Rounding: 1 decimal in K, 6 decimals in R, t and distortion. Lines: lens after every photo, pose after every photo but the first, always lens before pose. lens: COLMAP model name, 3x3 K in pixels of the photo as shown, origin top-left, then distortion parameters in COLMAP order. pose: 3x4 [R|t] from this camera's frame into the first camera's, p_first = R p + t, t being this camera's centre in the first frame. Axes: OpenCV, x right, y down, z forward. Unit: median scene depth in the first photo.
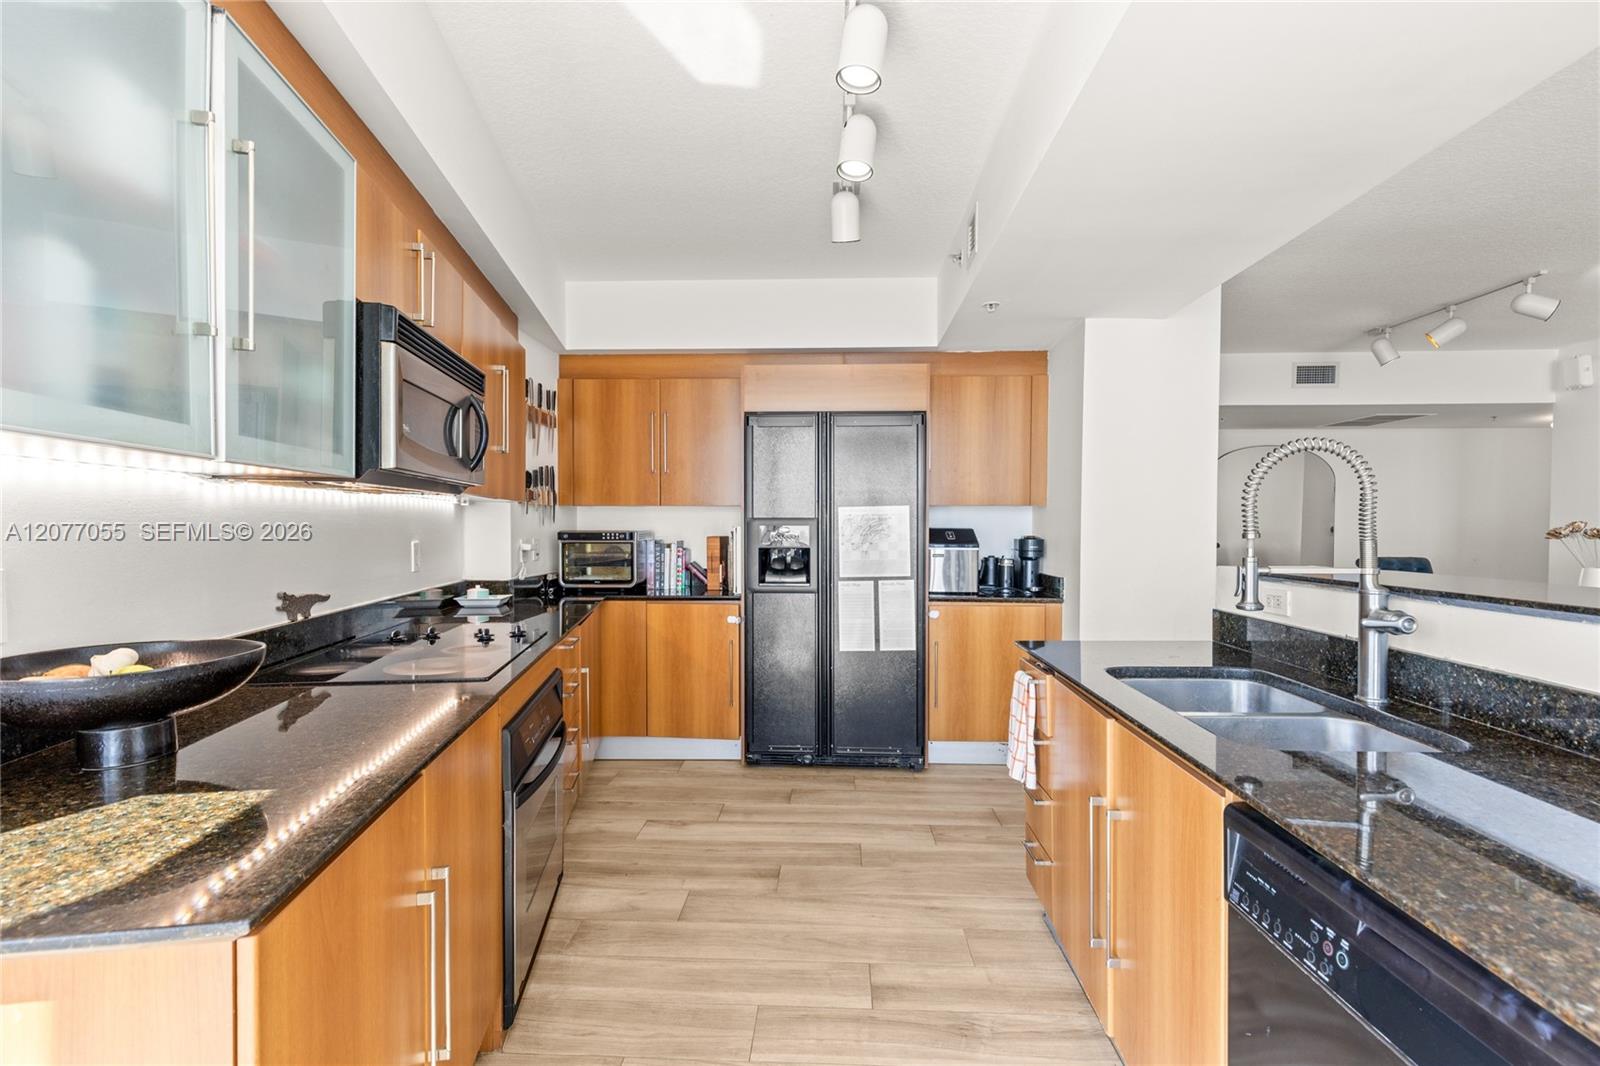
lens RADIAL K [[726.8, 0, 807.9], [0, 726.8, 539.6], [0, 0, 1]] dist [0.003036, 0.000094]
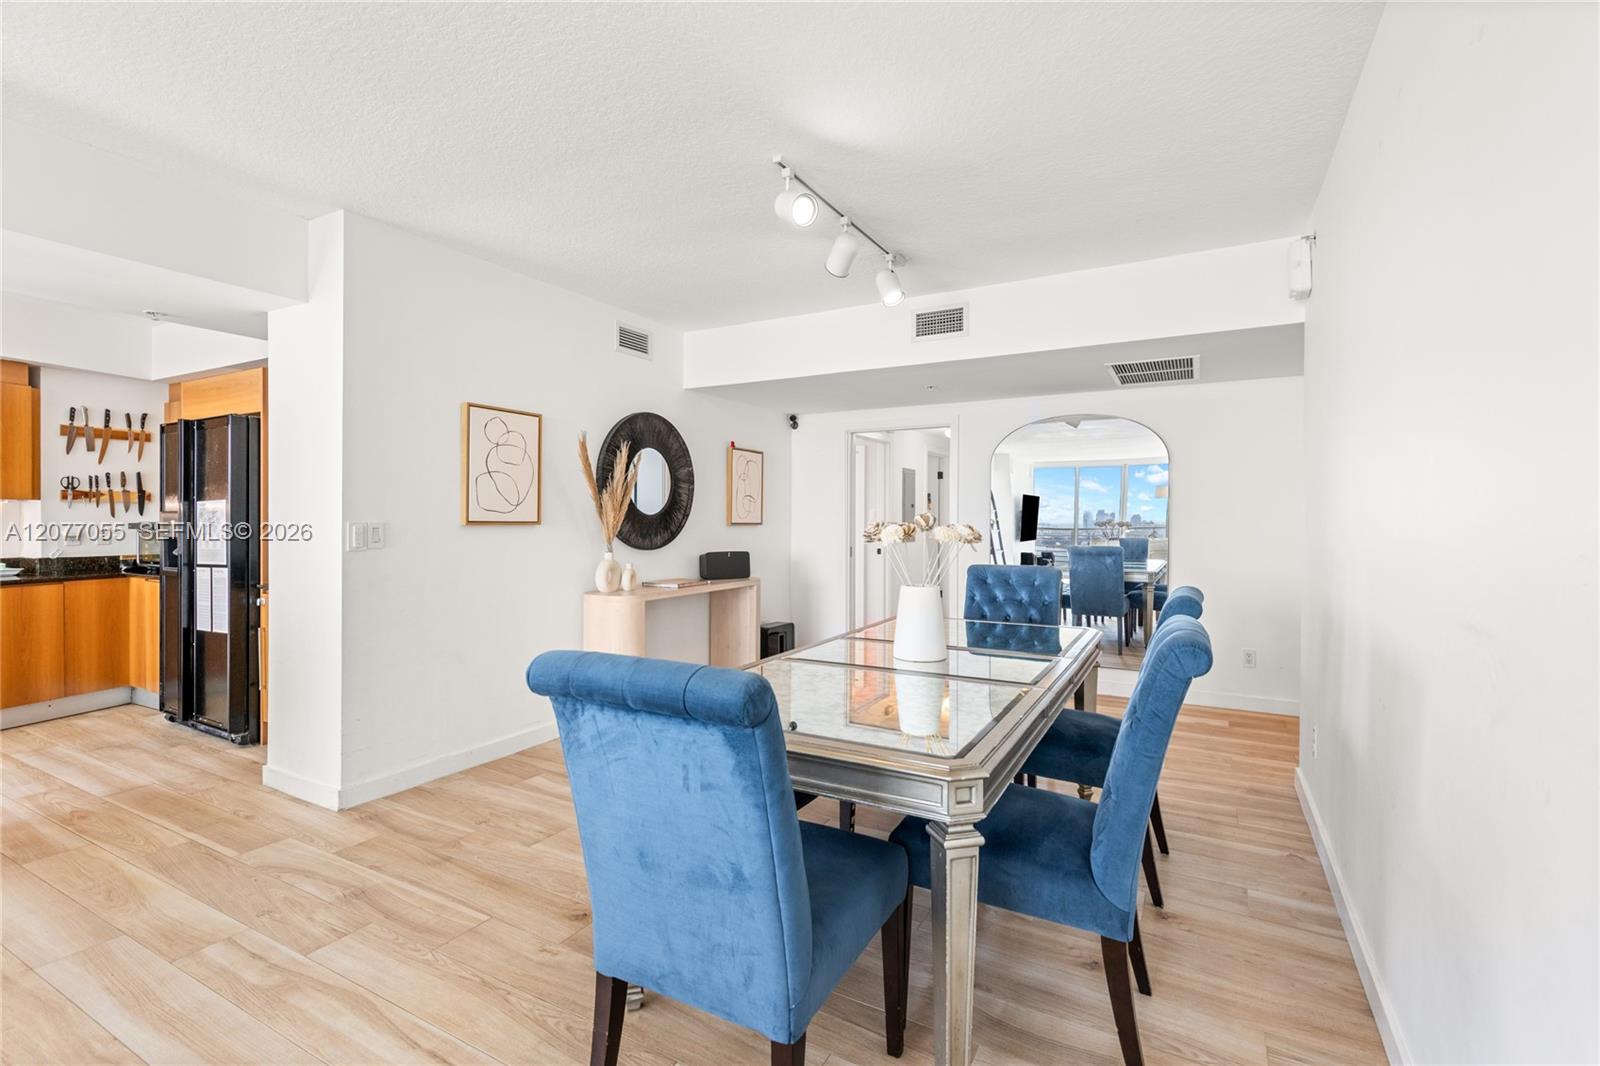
lens RADIAL K [[720.8, 0, 810.8], [0, 720.8, 519.6], [0, 0, 1]] dist [0.006483, 0.000201]
pose [[0.895391, 0.003035, -0.445270, 1.363116], [-0.012474, 0.999755, -0.018269, -0.008163], [0.445105, 0.021912, 0.895210, 0.403855]]
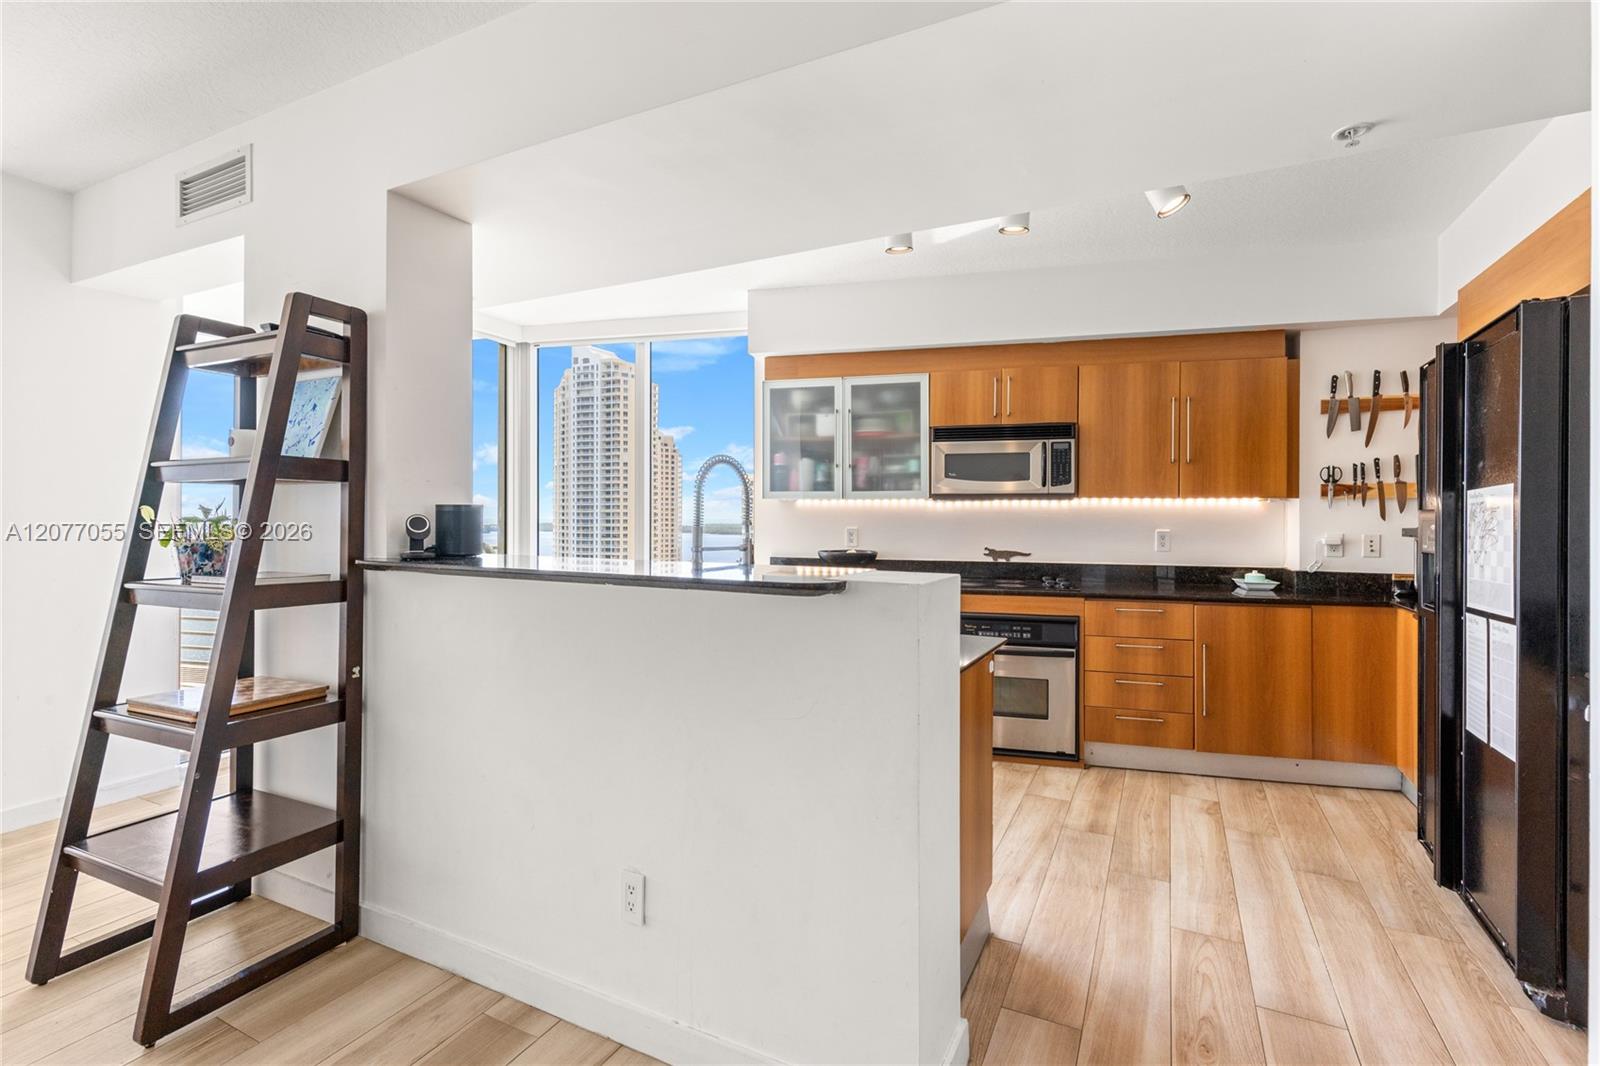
lens RADIAL K [[722.3, 0, 811.0], [0, 722.3, 516.8], [0, 0, 1]] dist [0.004340, -0.000471]
pose [[-0.405182, -0.001952, -0.914234, 0.798220], [-0.024215, 0.999670, 0.008597, -0.014832], [0.913915, 0.025622, -0.405096, 0.722902]]
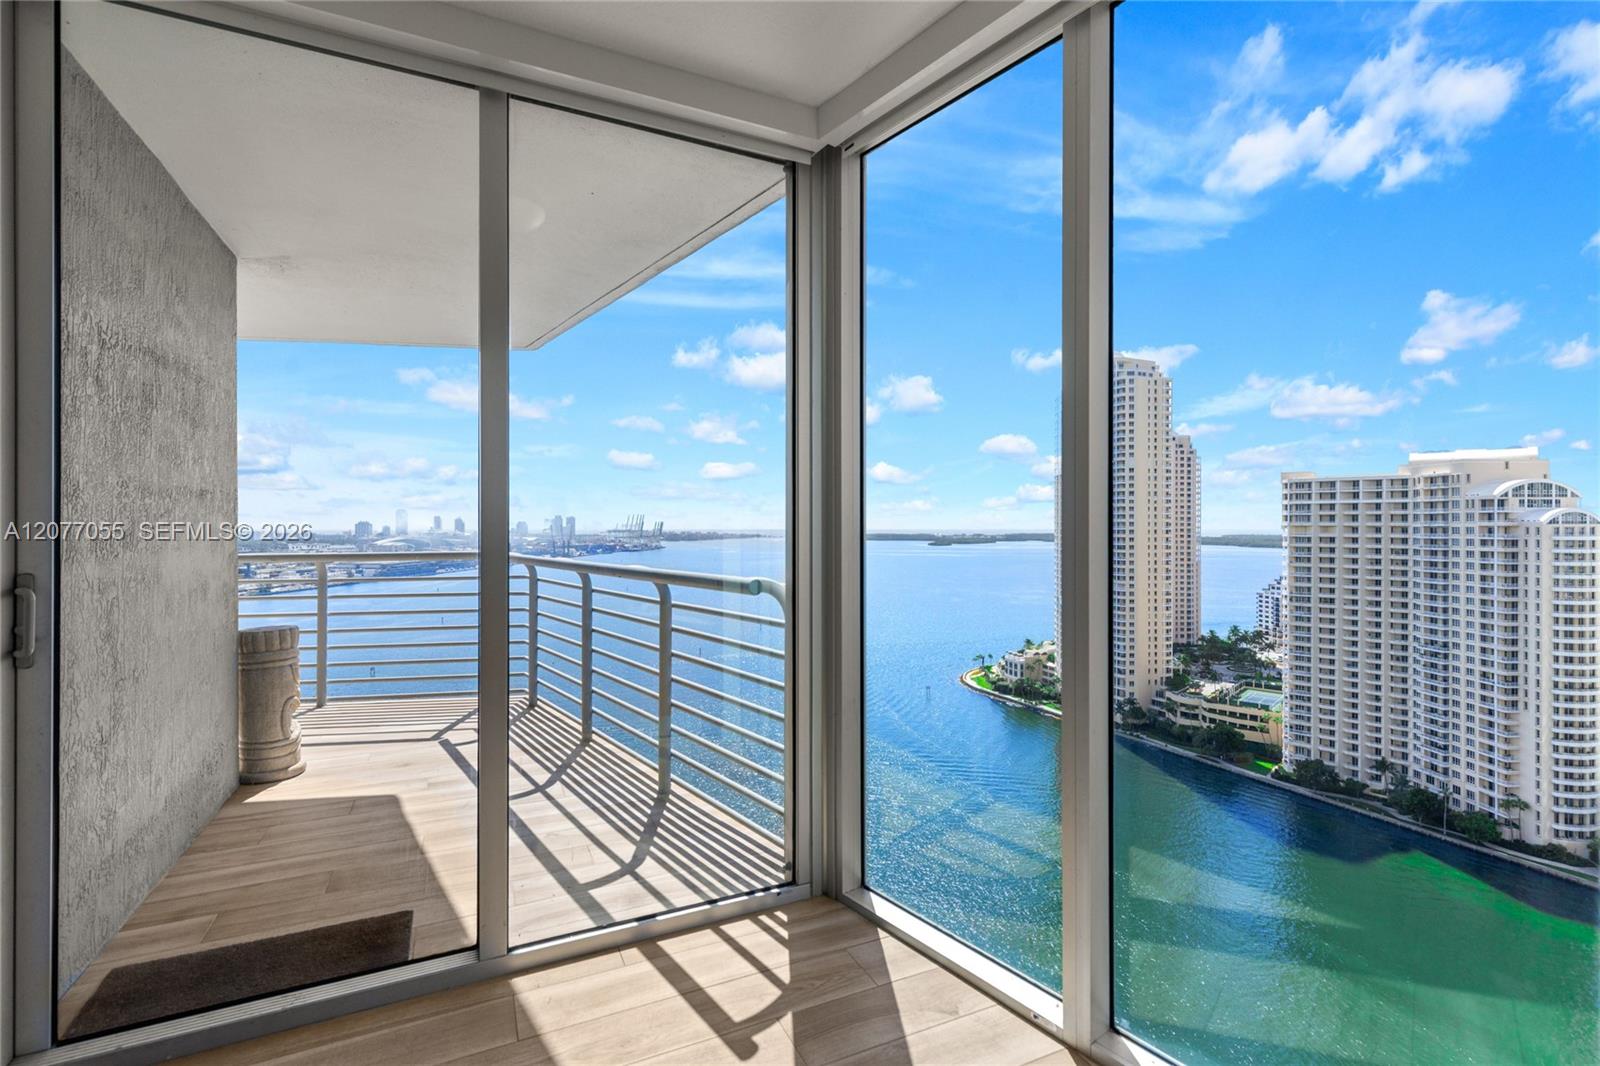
lens RADIAL K [[730.7, 0, 812.2], [0, 730.7, 519.0], [0, 0, 1]] dist [0.004347, -0.000352]
pose [[-0.883055, -0.005360, -0.469239, 0.071281], [-0.011170, 0.999892, 0.009600, -0.004102], [0.469137, 0.013719, -0.883019, 0.224308]]
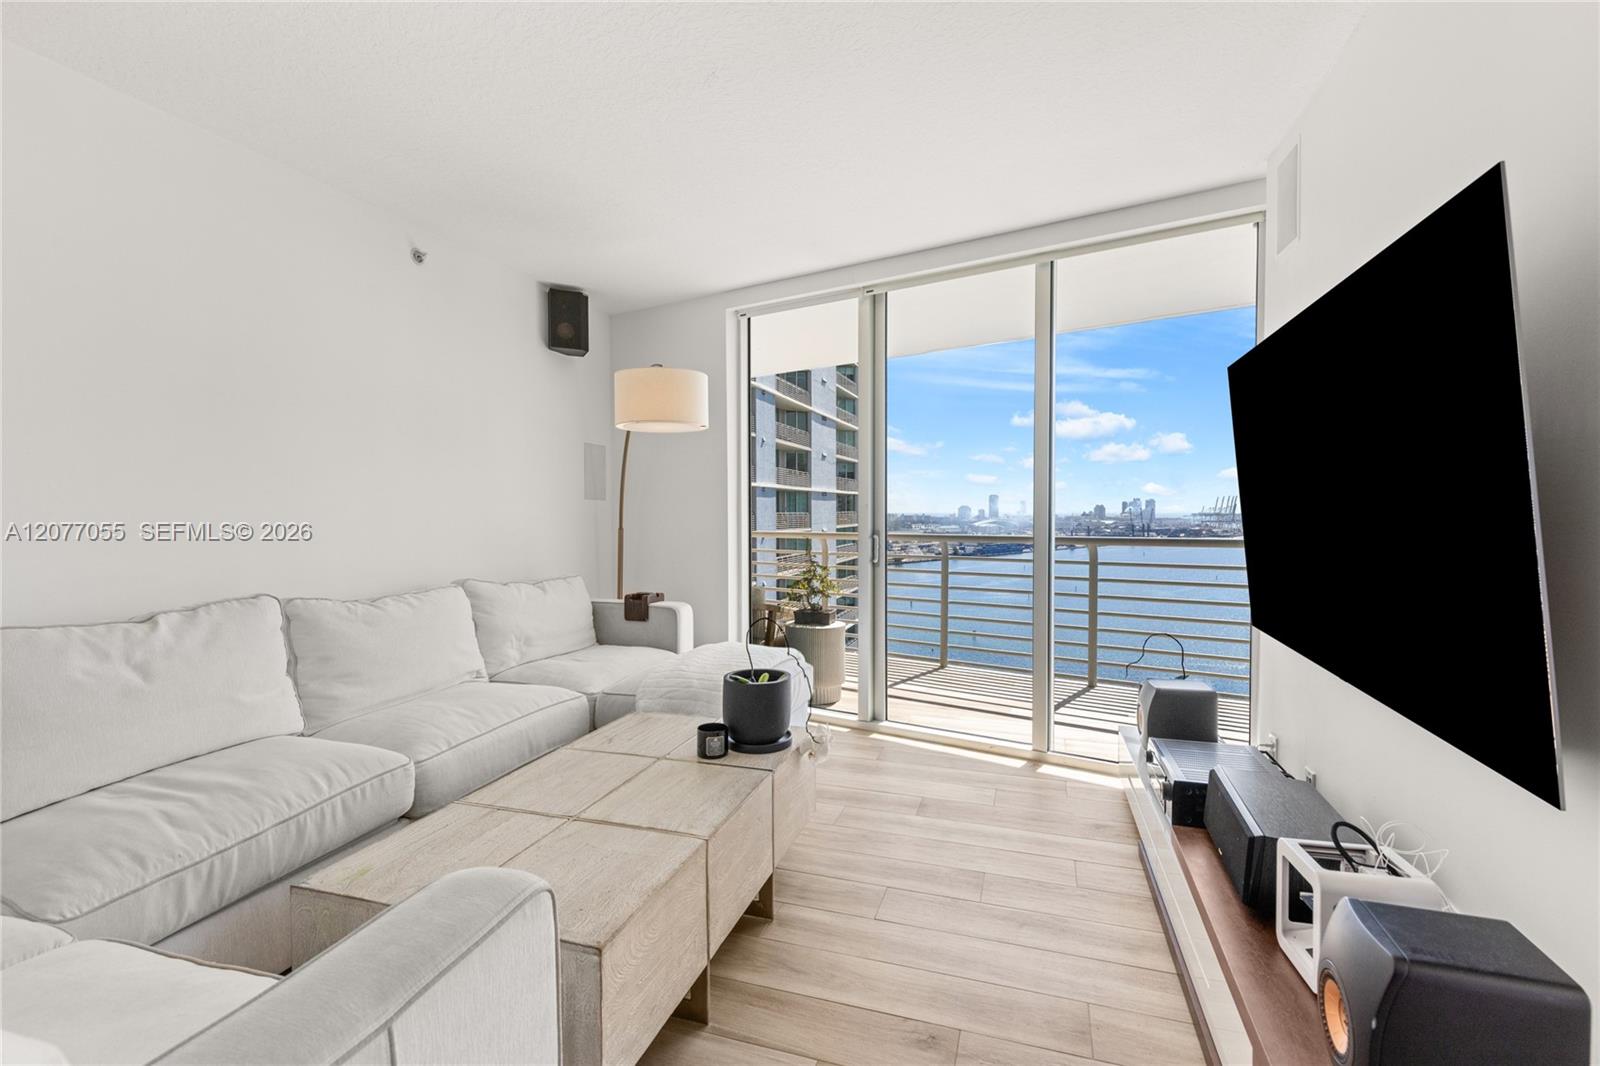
lens RADIAL K [[717.3, 0, 811.4], [0, 717.3, 526.8], [0, 0, 1]] dist [0.004894, 0.000185]
pose [[-0.963134, -0.005782, 0.268959, 0.698538], [0.006675, 0.998948, 0.045376, 0.003303], [-0.268938, 0.045498, -0.962082, -0.062425]]
